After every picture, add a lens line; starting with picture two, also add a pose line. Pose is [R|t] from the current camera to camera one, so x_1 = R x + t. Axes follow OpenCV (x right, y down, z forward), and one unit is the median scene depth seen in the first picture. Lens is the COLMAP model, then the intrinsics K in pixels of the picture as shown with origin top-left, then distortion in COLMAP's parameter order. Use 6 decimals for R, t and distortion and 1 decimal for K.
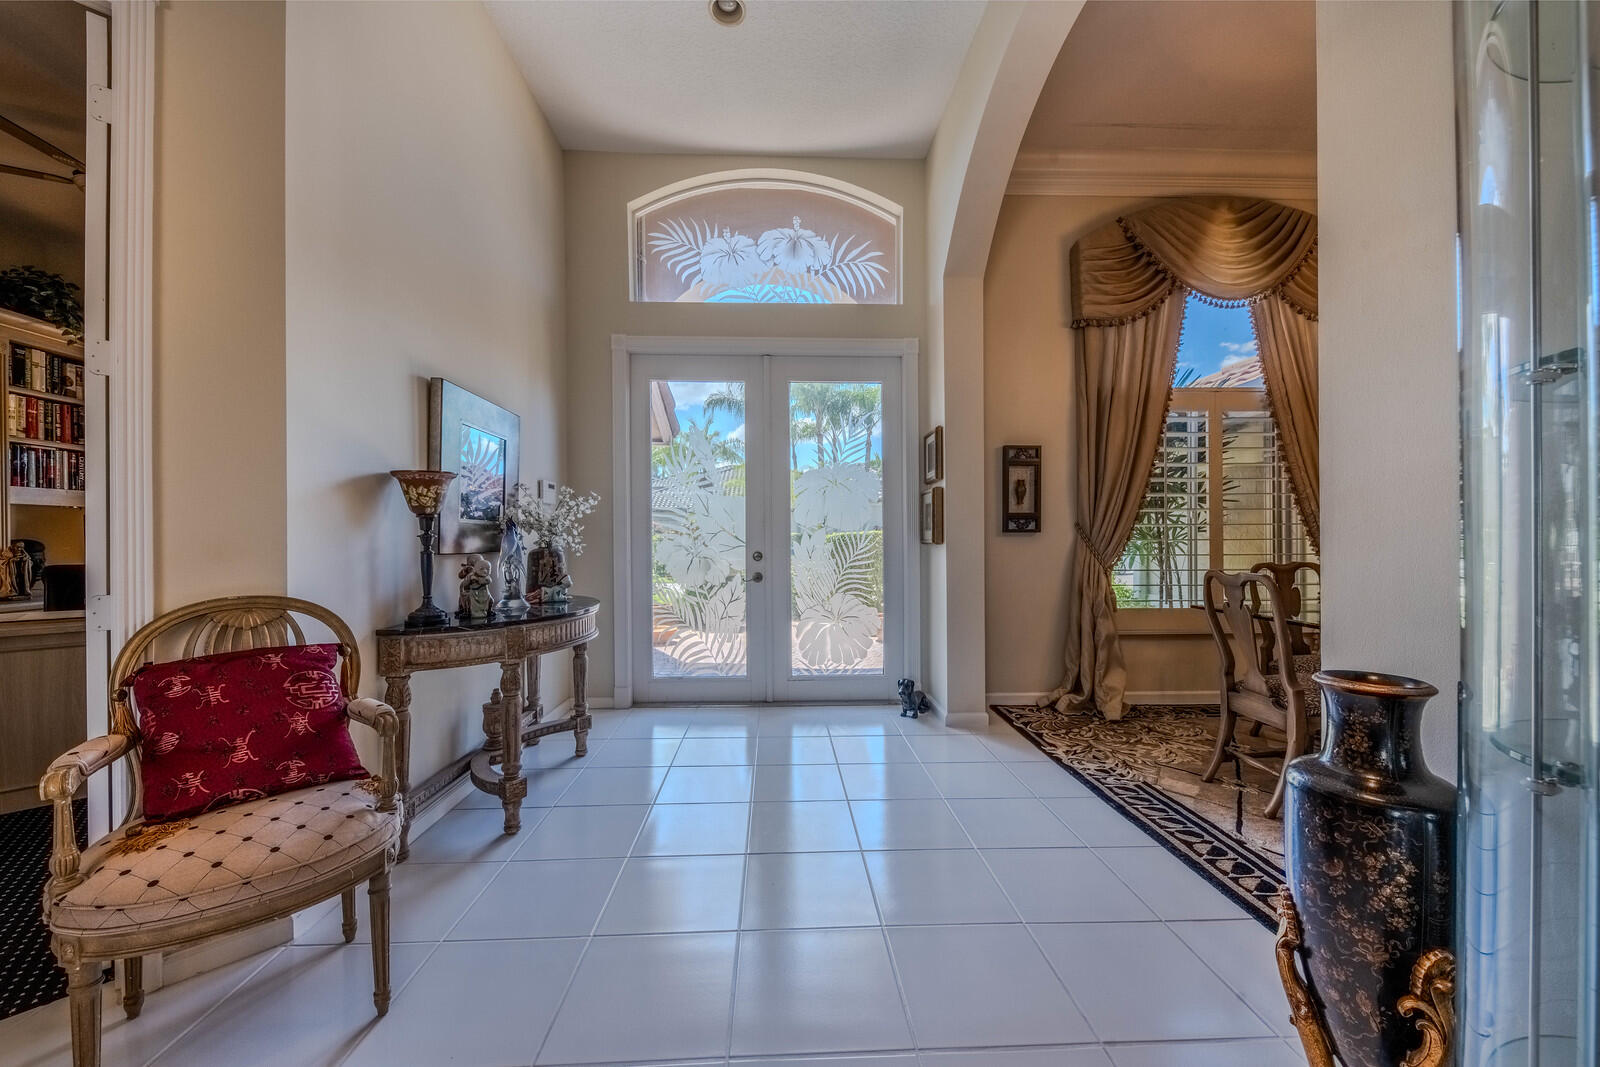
lens RADIAL K [[602.3, 0, 800.1], [0, 602.3, 536.9], [0, 0, 1]] dist [-0.000373, -0.000512]
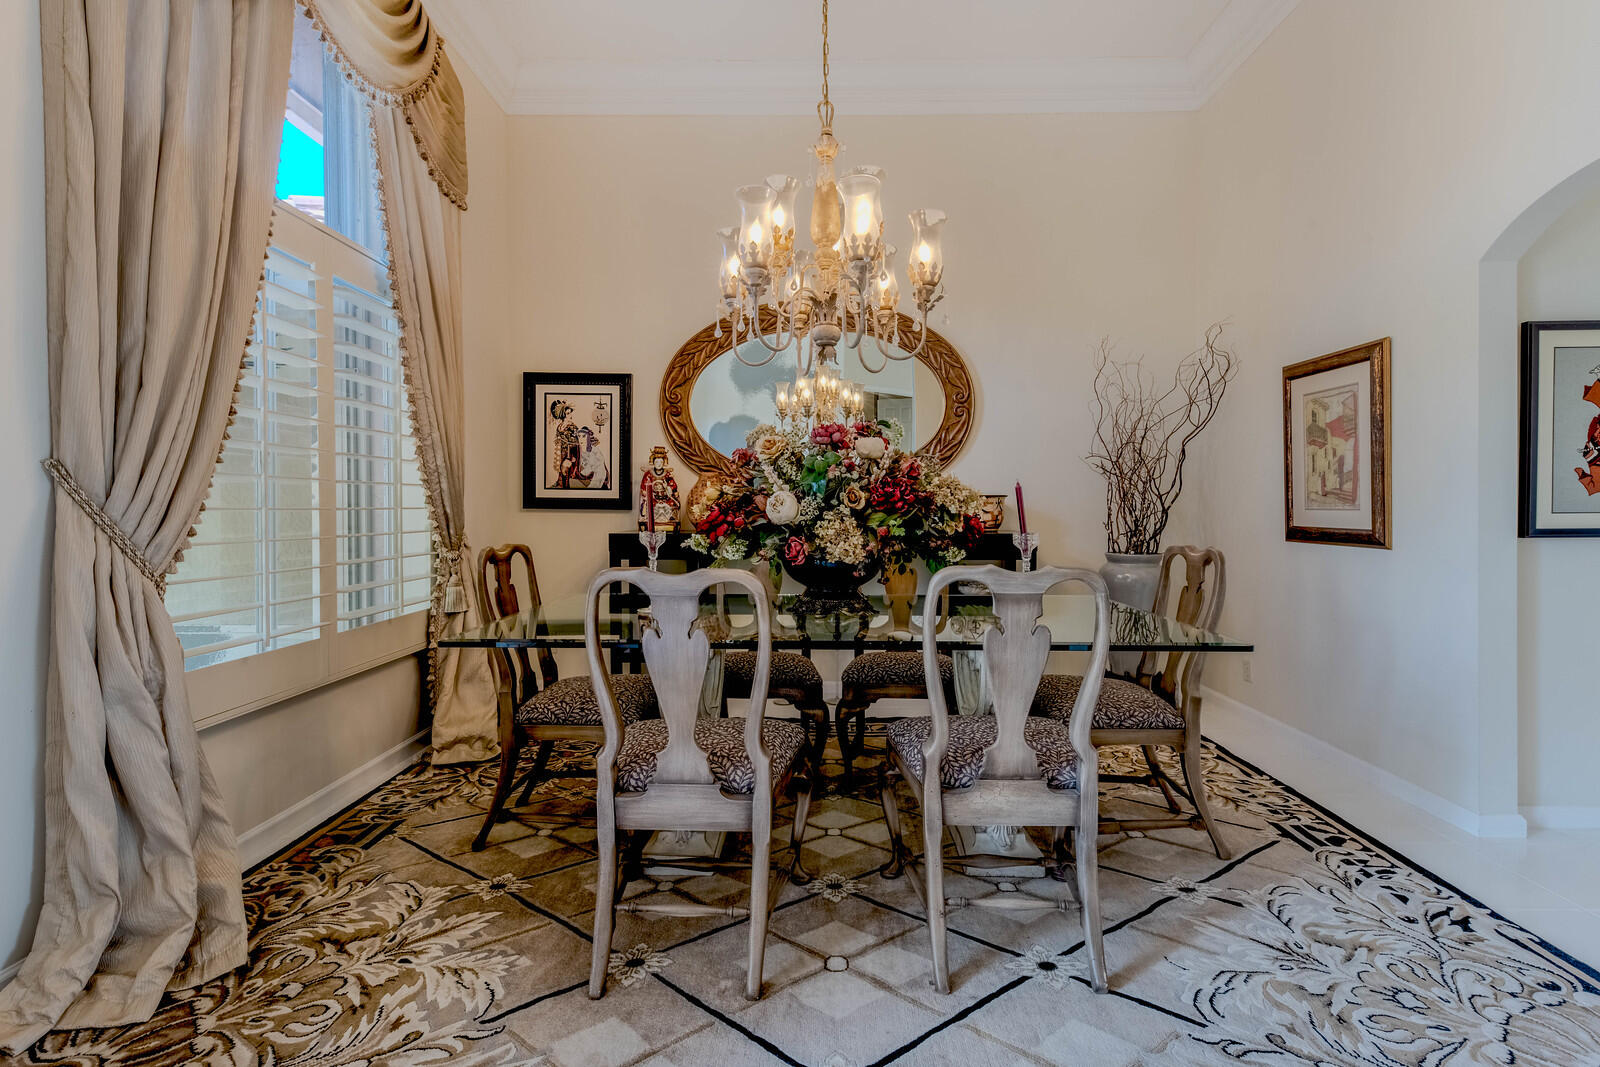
lens RADIAL K [[748.2, 0, 802.0], [0, 748.2, 517.2], [0, 0, 1]] dist [0.000273, 0.000073]
pose [[0.052083, -0.015274, 0.998526, 0.056474], [0.002436, 0.999882, 0.015168, 0.001621], [-0.998640, 0.001642, 0.052114, 0.634493]]
